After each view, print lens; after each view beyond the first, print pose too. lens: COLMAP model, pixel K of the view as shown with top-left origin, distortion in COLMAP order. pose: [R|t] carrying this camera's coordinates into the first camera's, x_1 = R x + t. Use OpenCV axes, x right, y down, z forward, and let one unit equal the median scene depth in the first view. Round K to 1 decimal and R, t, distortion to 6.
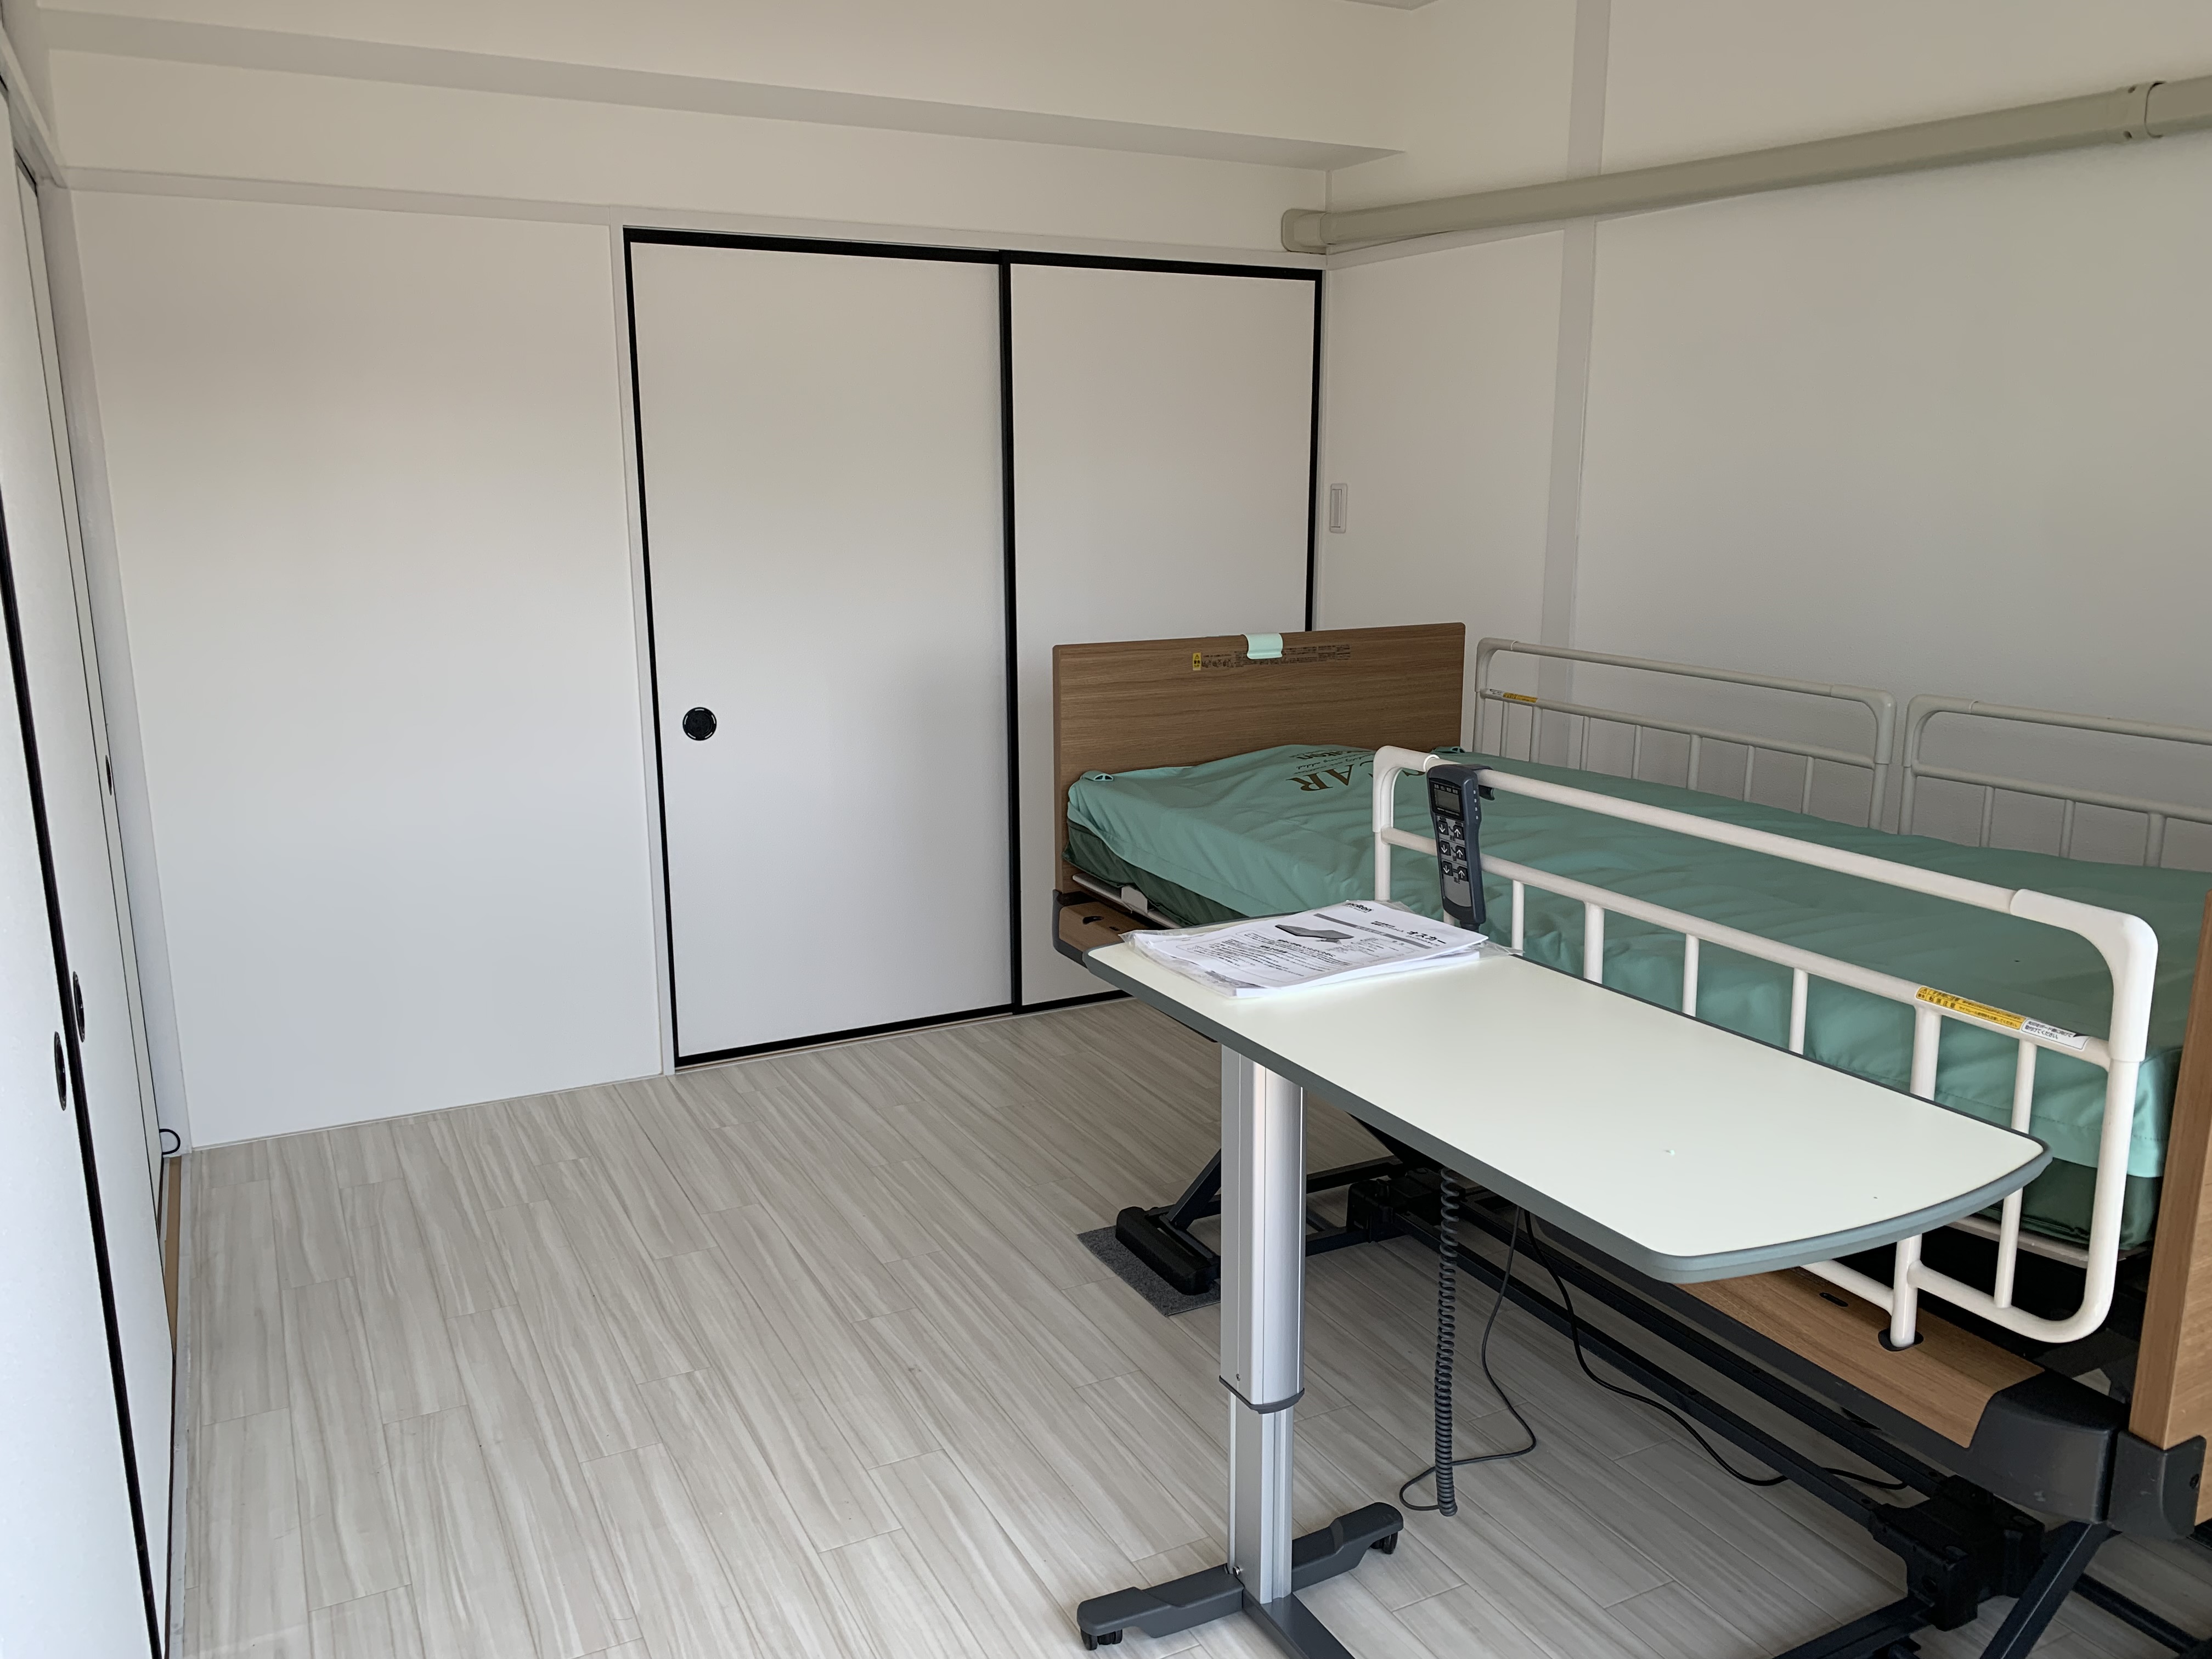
lens RADIAL K [[1703.5, 0, 1106.0], [0, 1703.5, 829.5], [0, 0, 1]] dist [0.042279, -0.032994]
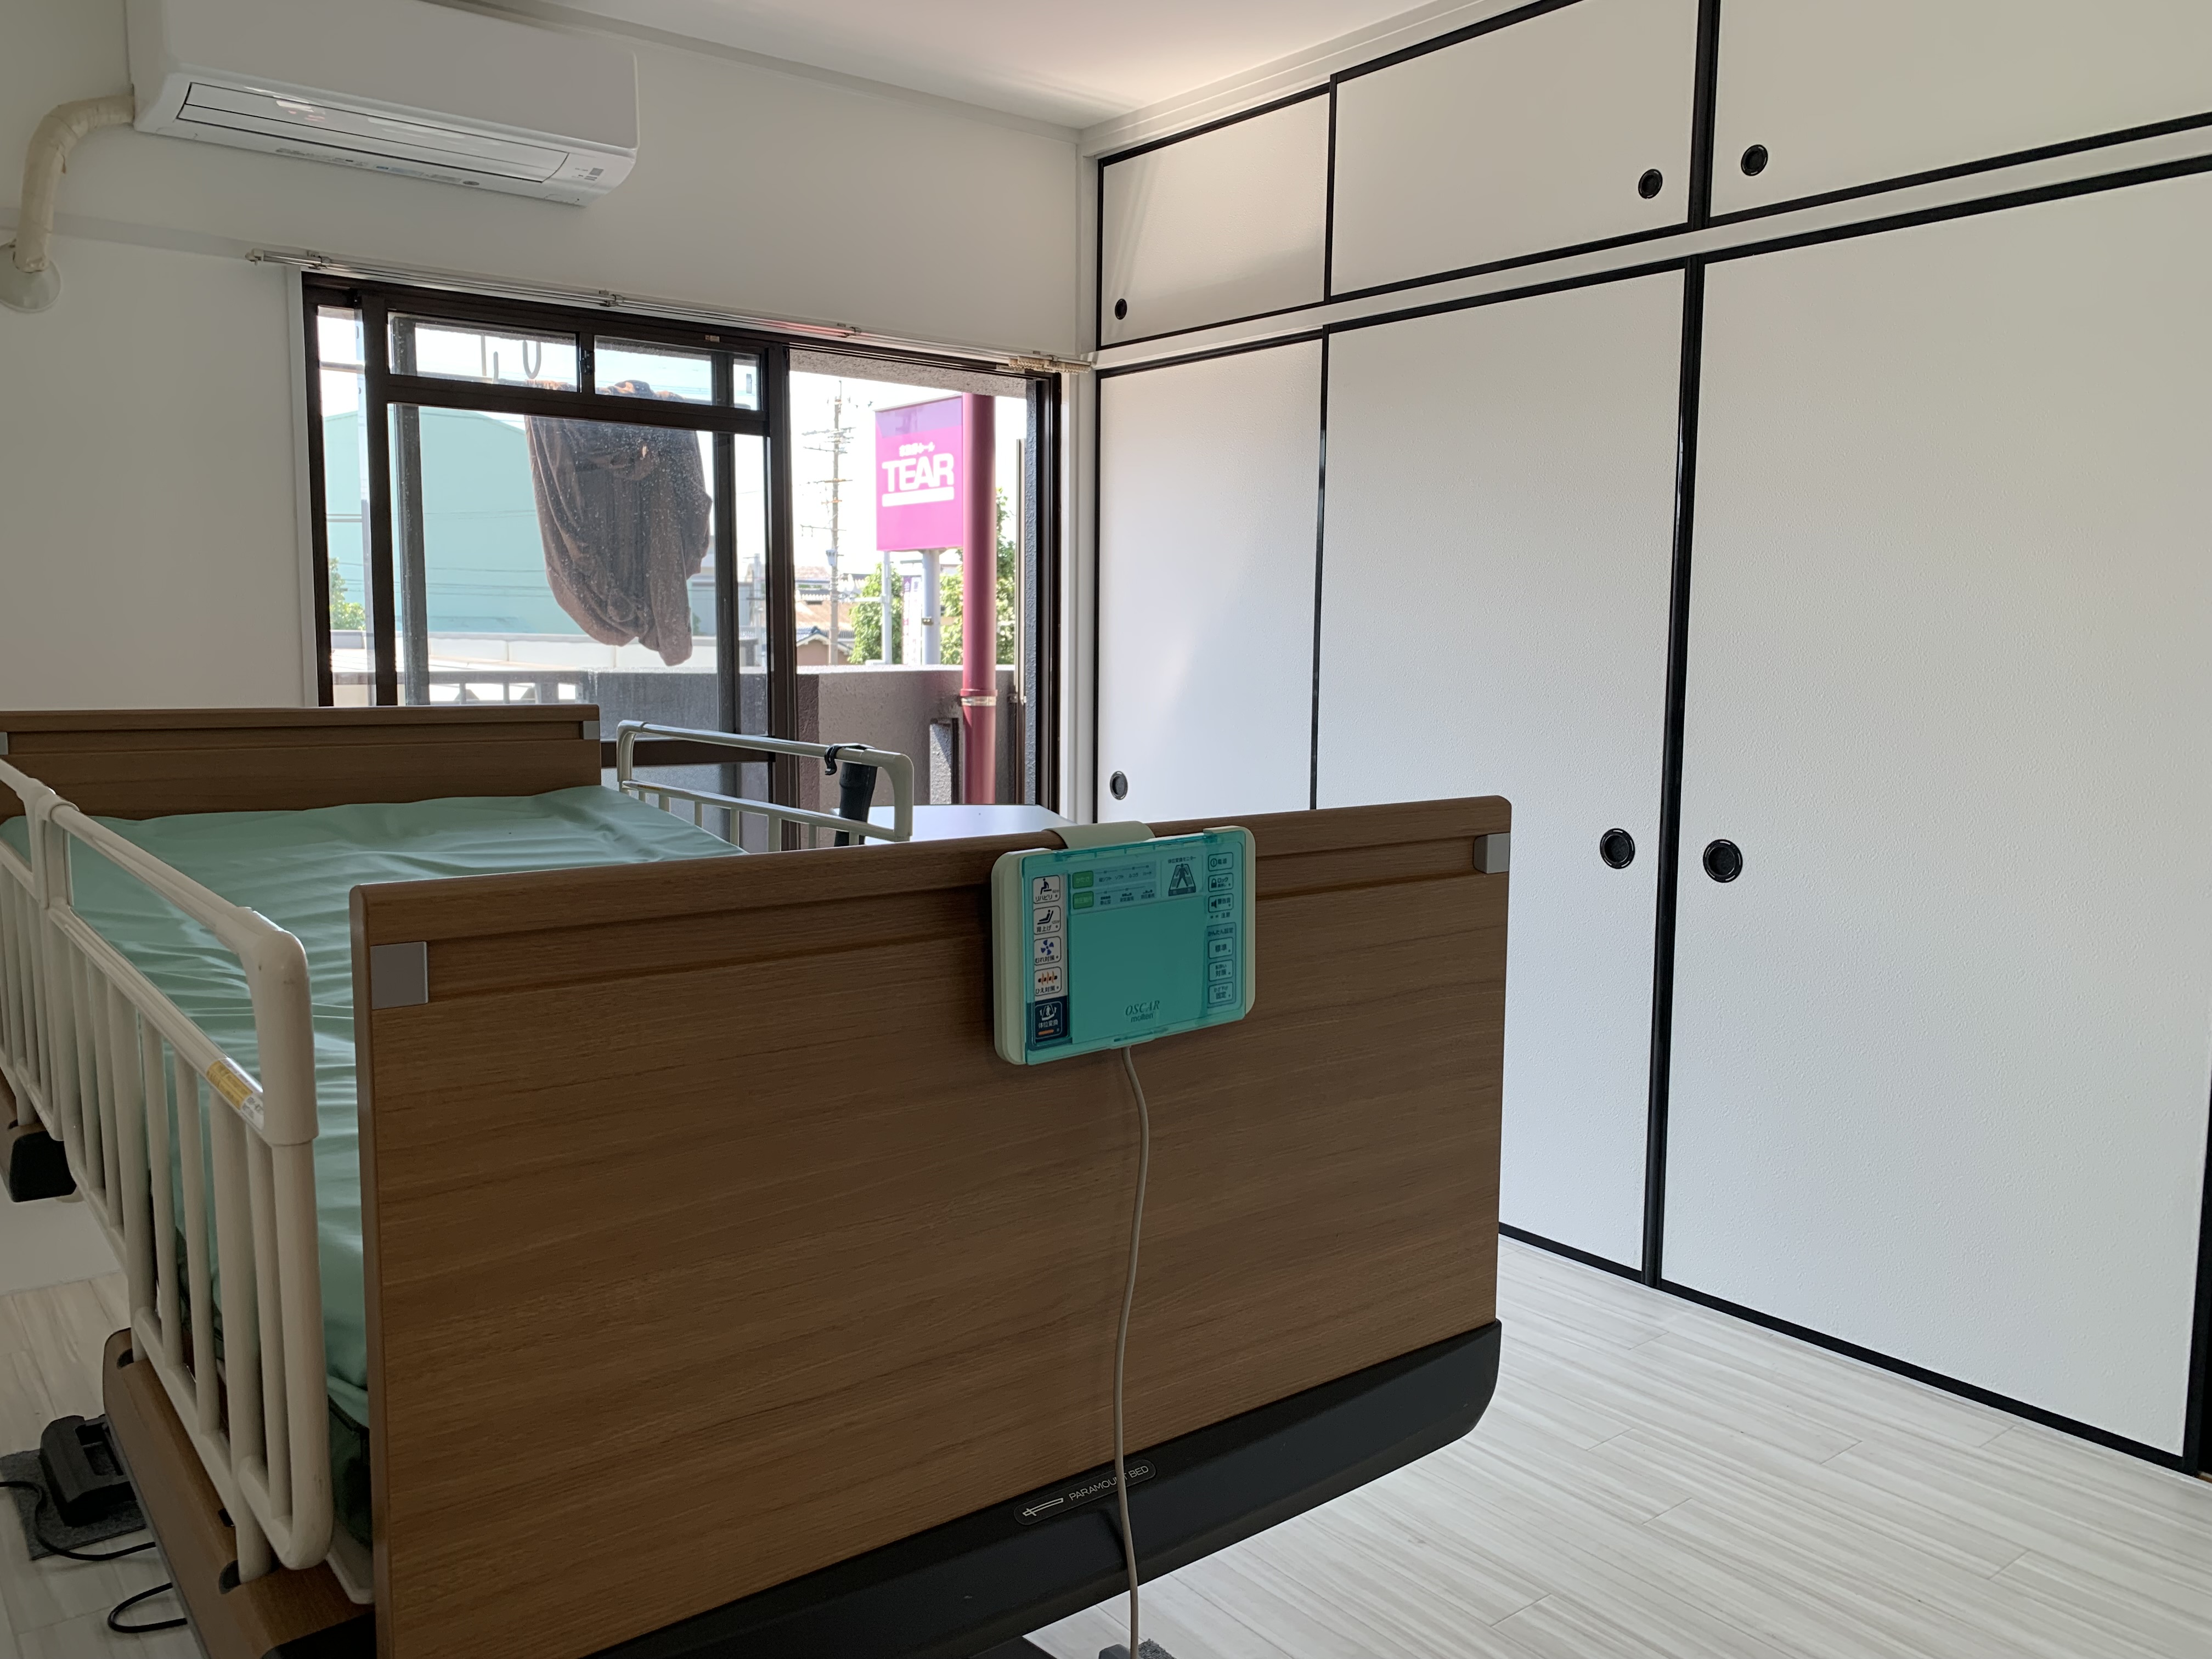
lens RADIAL K [[1703.5, 0, 1106.0], [0, 1703.5, 829.5], [0, 0, 1]] dist [0.042279, -0.032994]
pose [[-0.983298, 0.015536, -0.181337, 0.197945], [-0.043185, 0.947980, 0.315388, -0.296437], [0.176804, 0.317952, -0.931476, 1.738215]]
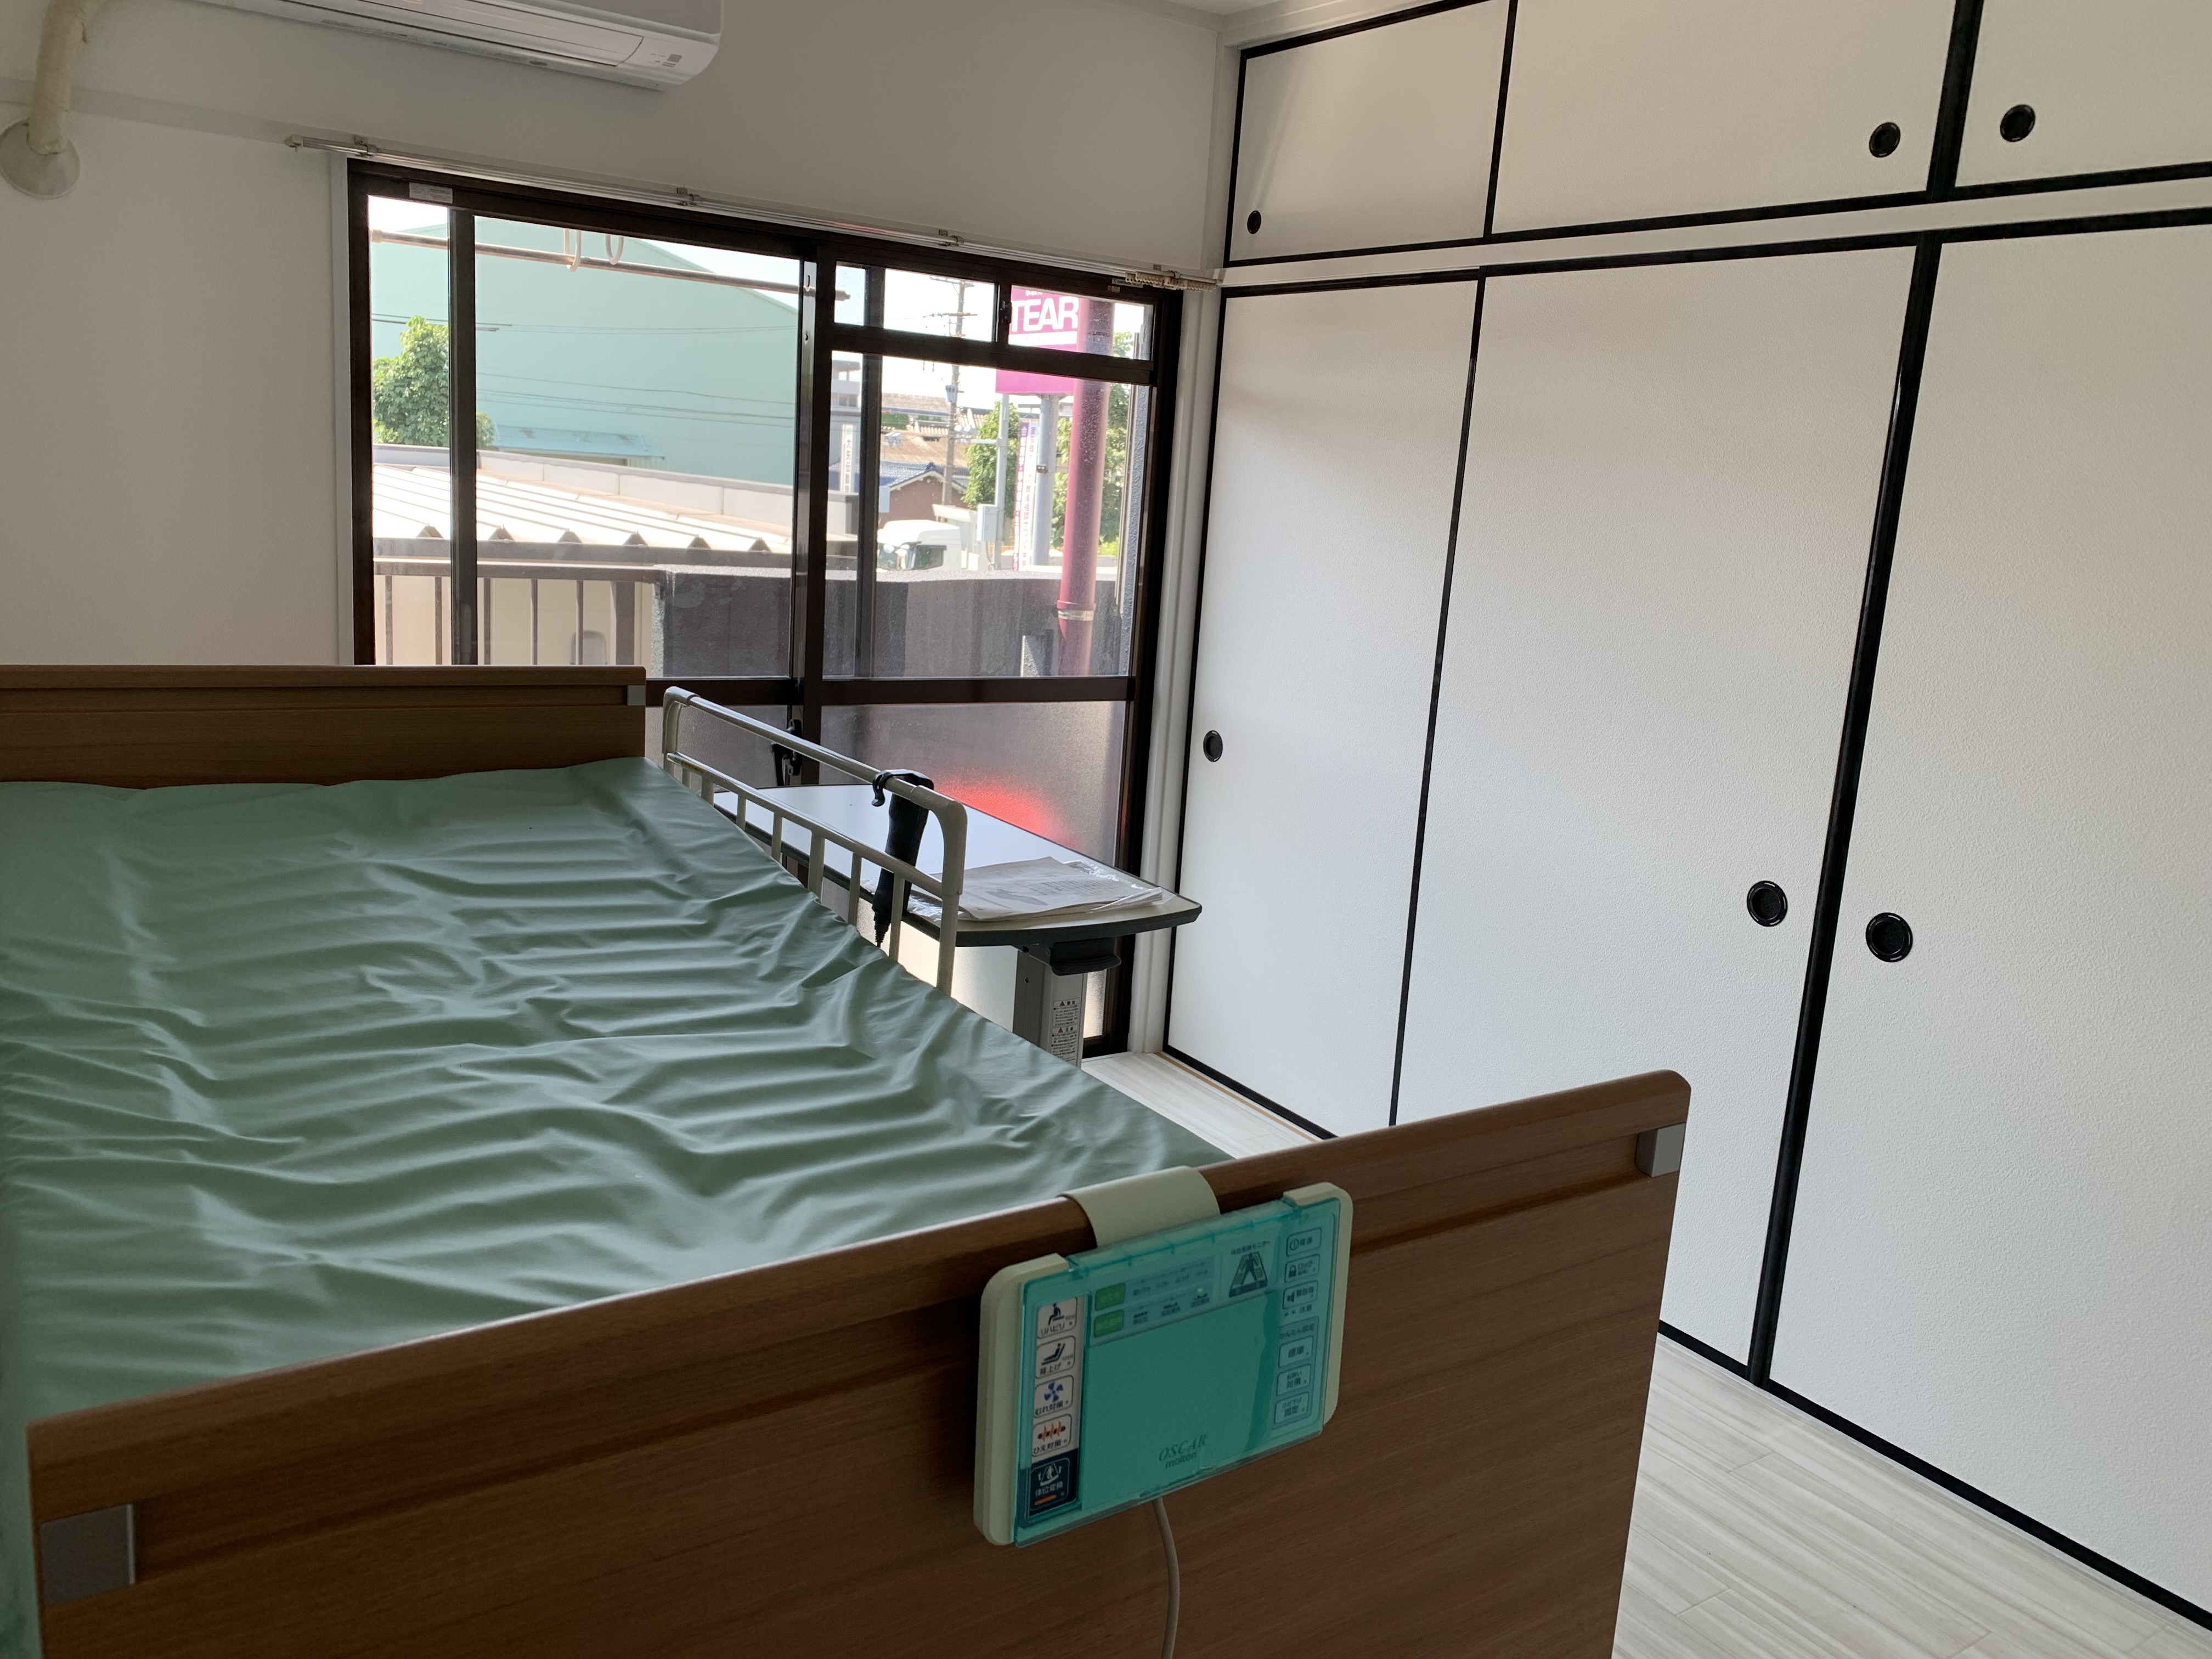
lens RADIAL K [[1713.1, 0, 1106.0], [0, 1713.1, 829.5], [0, 0, 1]] dist [0.014510, 0.002649]
pose [[-0.991214, -0.039775, -0.126147, 0.169766], [-0.087073, 0.914135, 0.395950, -0.352664], [0.099566, 0.403455, -0.909566, 1.592203]]
